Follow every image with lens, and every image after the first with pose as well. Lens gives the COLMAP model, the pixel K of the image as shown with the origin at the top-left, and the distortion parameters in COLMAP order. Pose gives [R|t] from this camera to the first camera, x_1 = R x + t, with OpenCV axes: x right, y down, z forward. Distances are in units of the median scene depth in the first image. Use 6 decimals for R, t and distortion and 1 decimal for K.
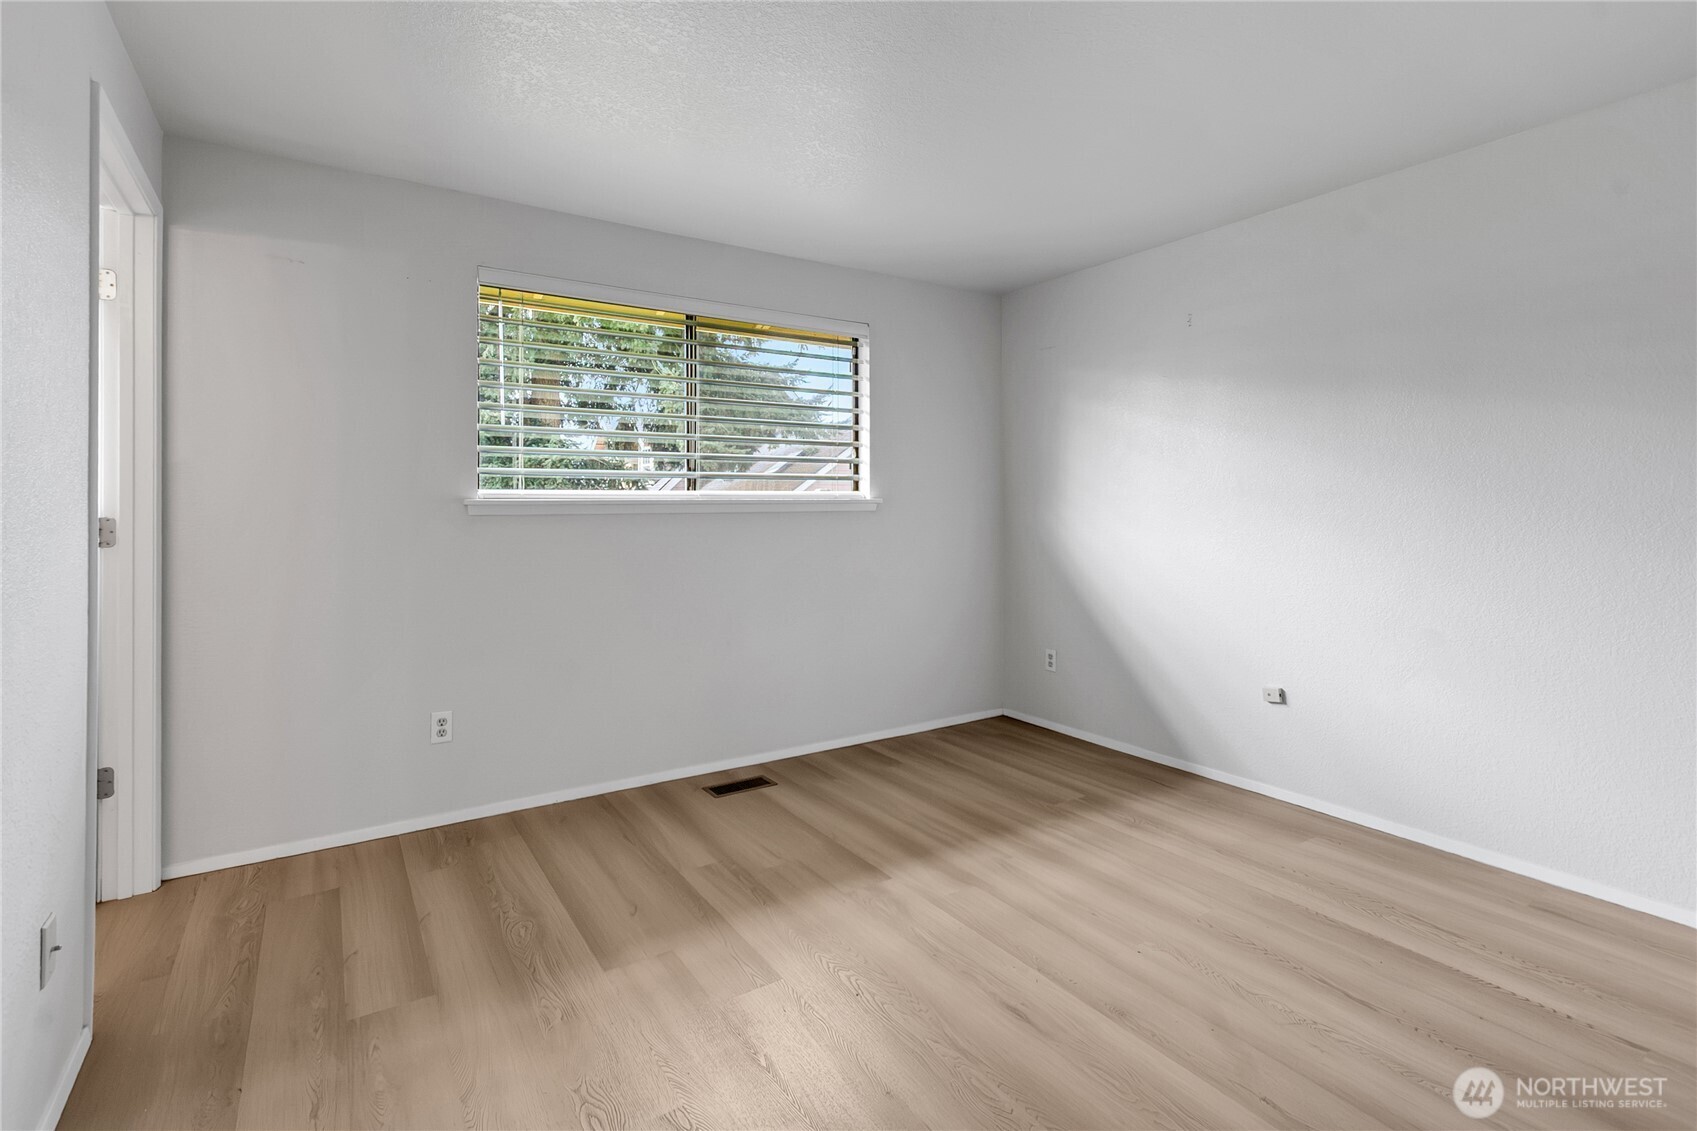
lens RADIAL K [[789.0, 0, 823.9], [0, 789.0, 509.5], [0, 0, 1]] dist [0.002774, 0.000320]
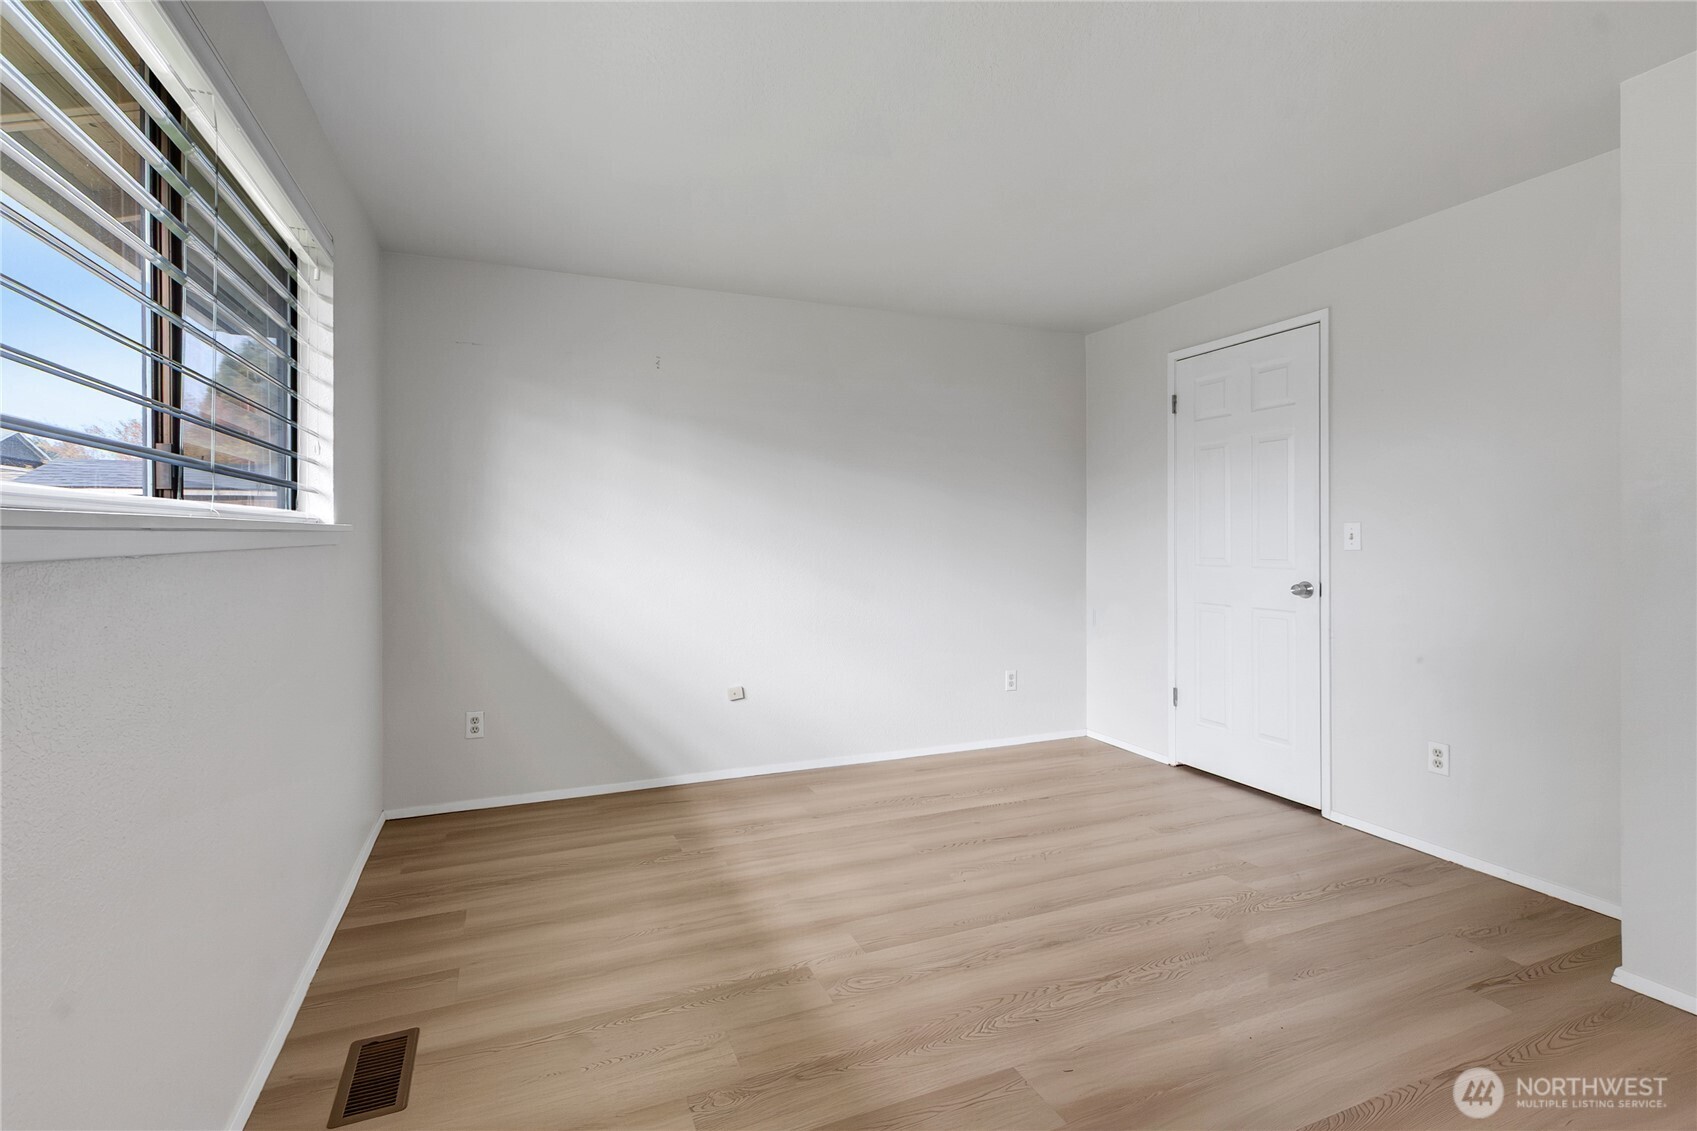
lens RADIAL K [[782.3, 0, 826.2], [0, 782.3, 542.9], [0, 0, 1]] dist [-0.000230, -0.000062]
pose [[0.176068, -0.002622, 0.984374, -0.662398], [0.004443, 0.999988, 0.001869, 0.002649], [-0.984368, 0.004045, 0.176078, 0.732505]]
